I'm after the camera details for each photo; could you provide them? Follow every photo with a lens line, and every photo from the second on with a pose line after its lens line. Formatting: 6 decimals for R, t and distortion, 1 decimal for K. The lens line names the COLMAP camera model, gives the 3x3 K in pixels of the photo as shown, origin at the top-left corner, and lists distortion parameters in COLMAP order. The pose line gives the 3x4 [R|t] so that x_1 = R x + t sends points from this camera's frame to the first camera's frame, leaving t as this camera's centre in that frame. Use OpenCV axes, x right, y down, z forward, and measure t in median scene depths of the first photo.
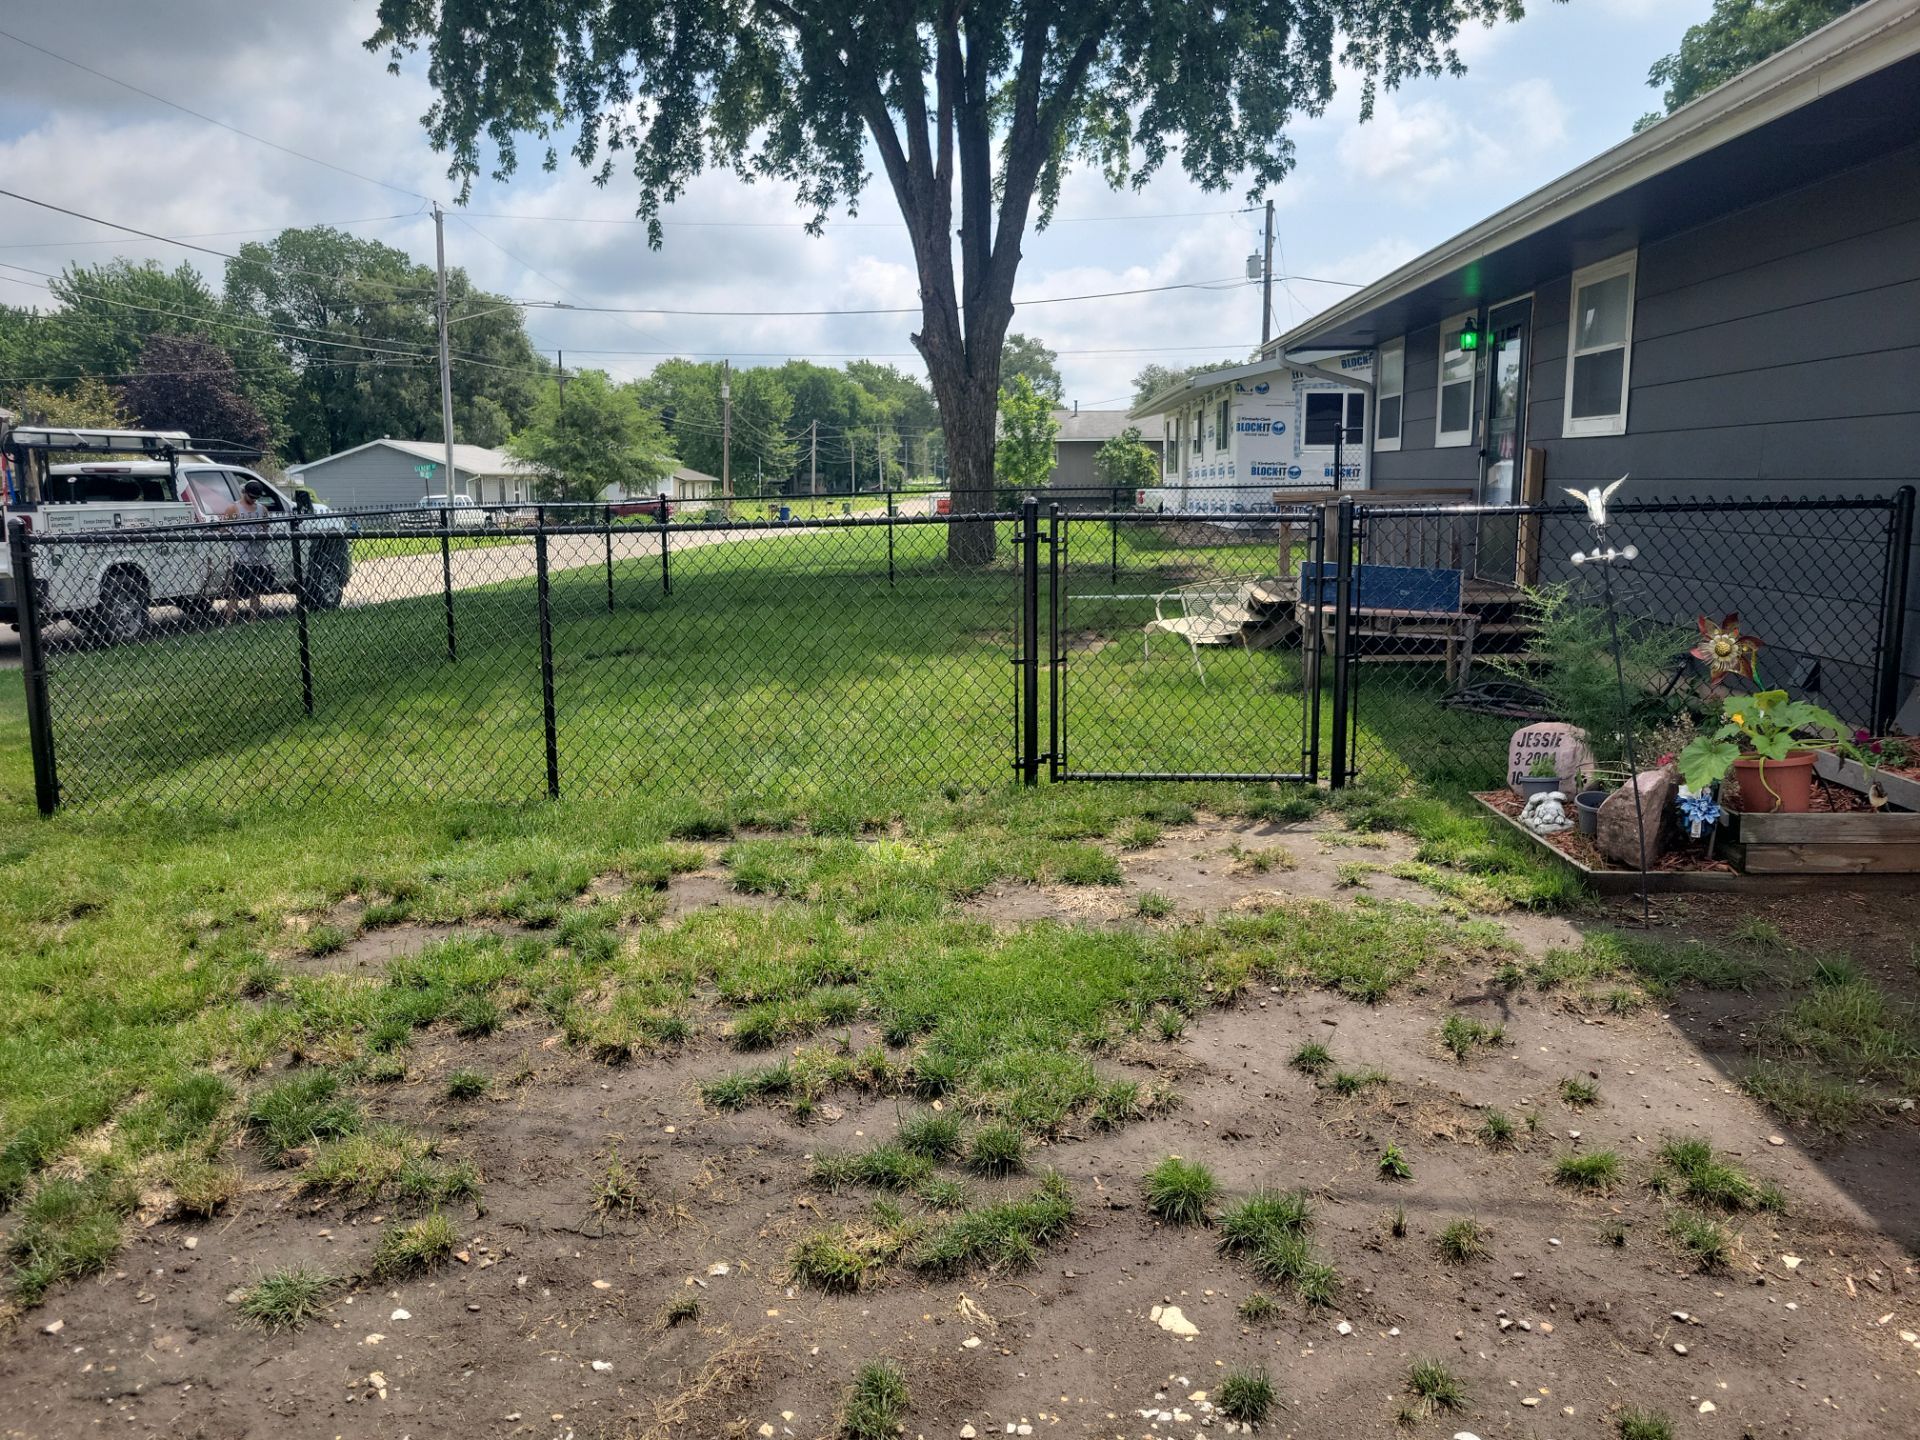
lens RADIAL K [[1446.5, 0, 997.1], [0, 1446.5, 695.9], [0, 0, 1]] dist [0.052785, -0.031692]
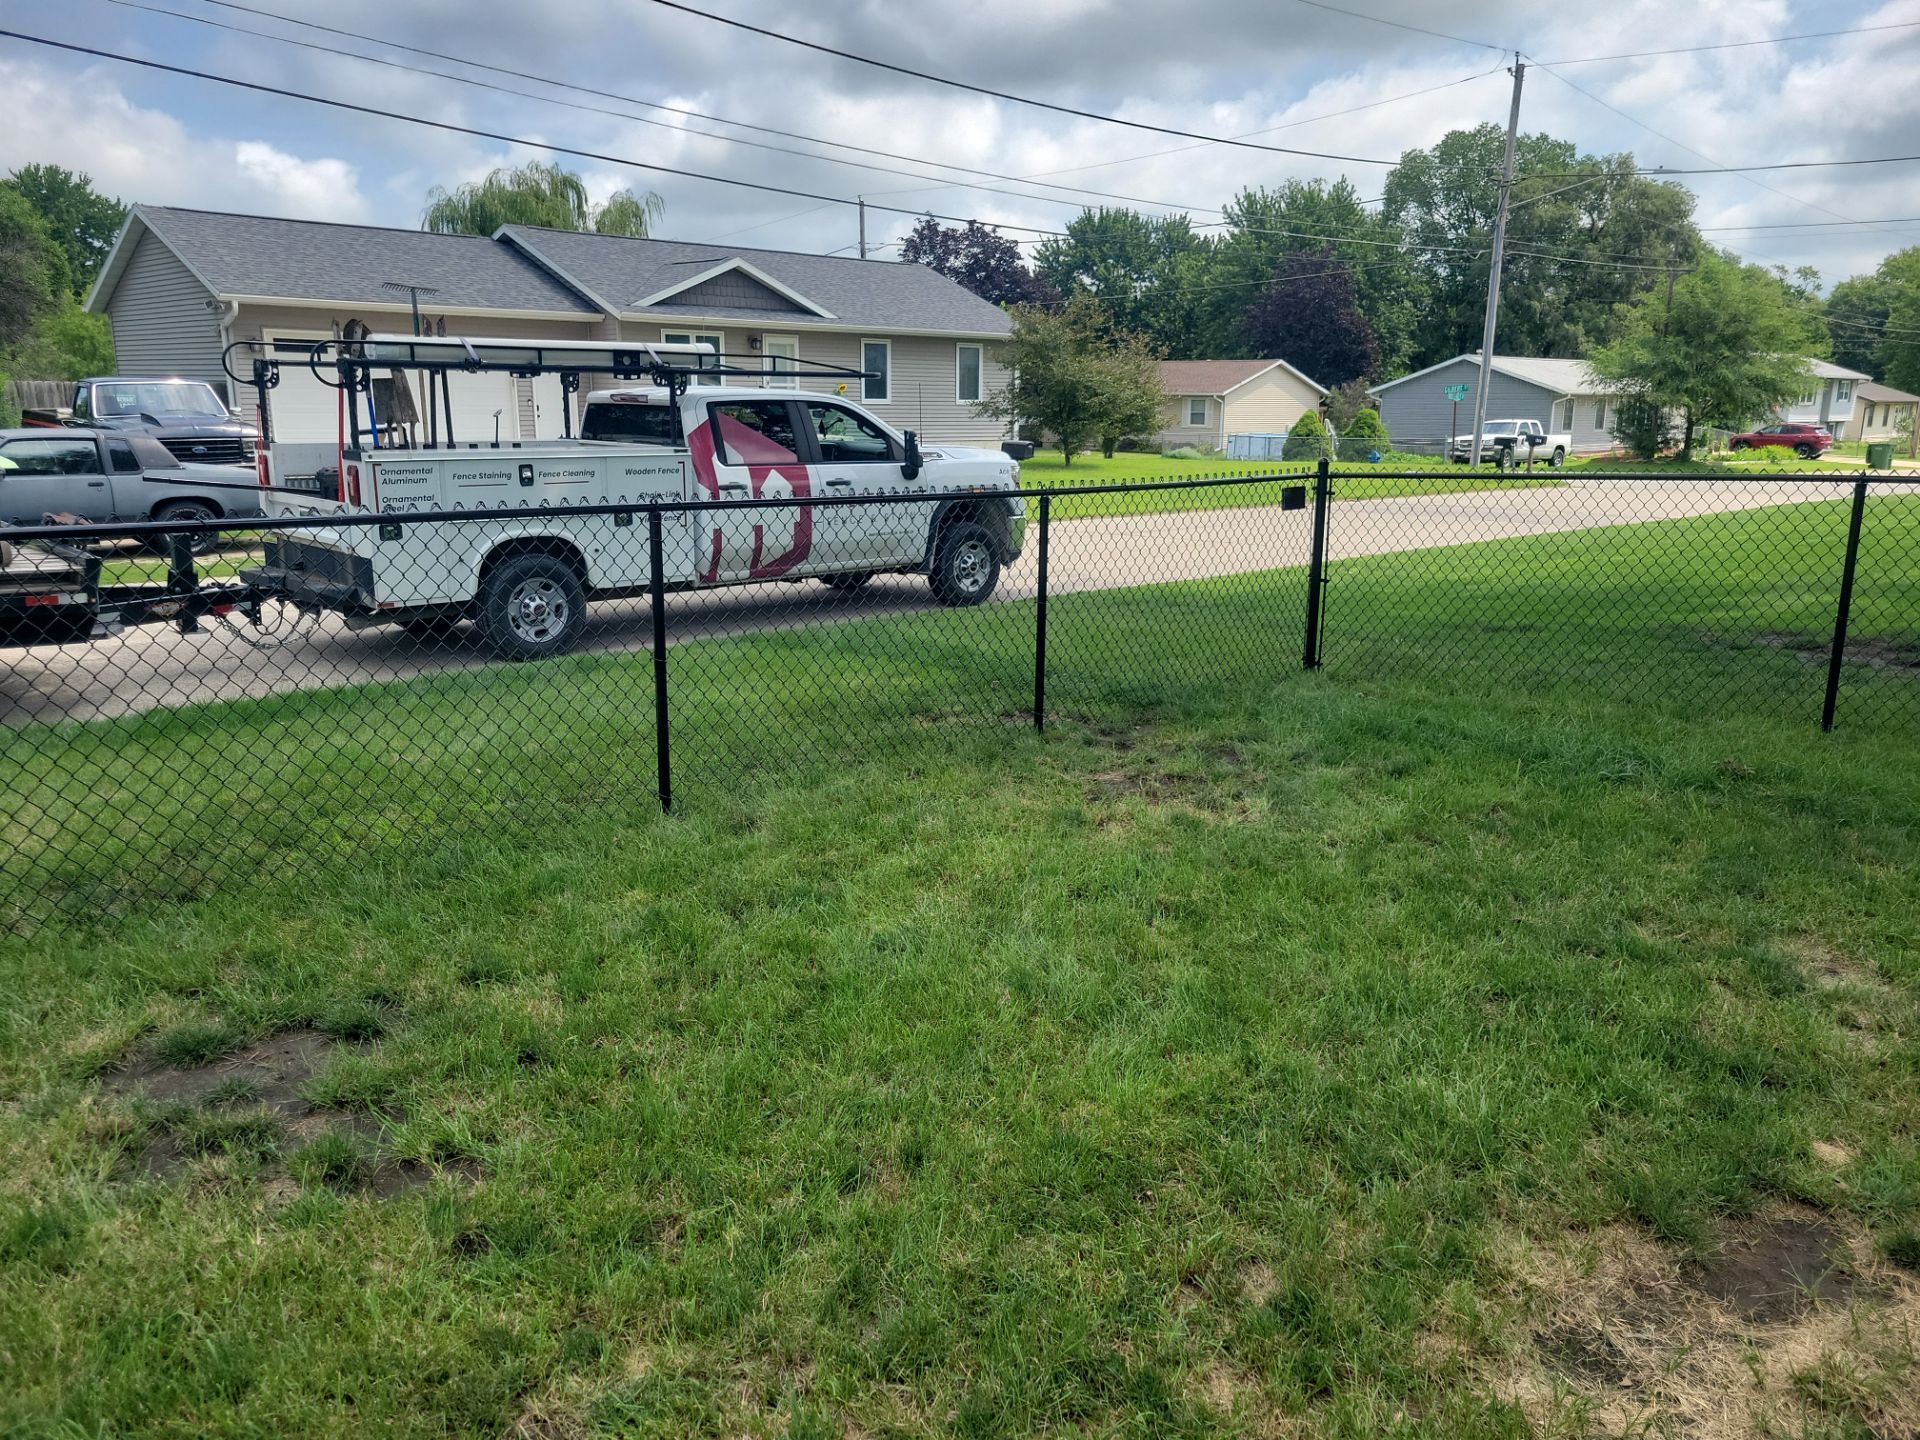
lens RADIAL K [[1462.8, 0, 974.8], [0, 1462.8, 719.5], [0, 0, 1]] dist [0.035668, -0.003466]
pose [[0.719466, 0.164272, -0.674821, 0.008167], [-0.117621, 0.986410, 0.114719, -0.025018], [0.684495, -0.003163, 0.729010, 0.146782]]
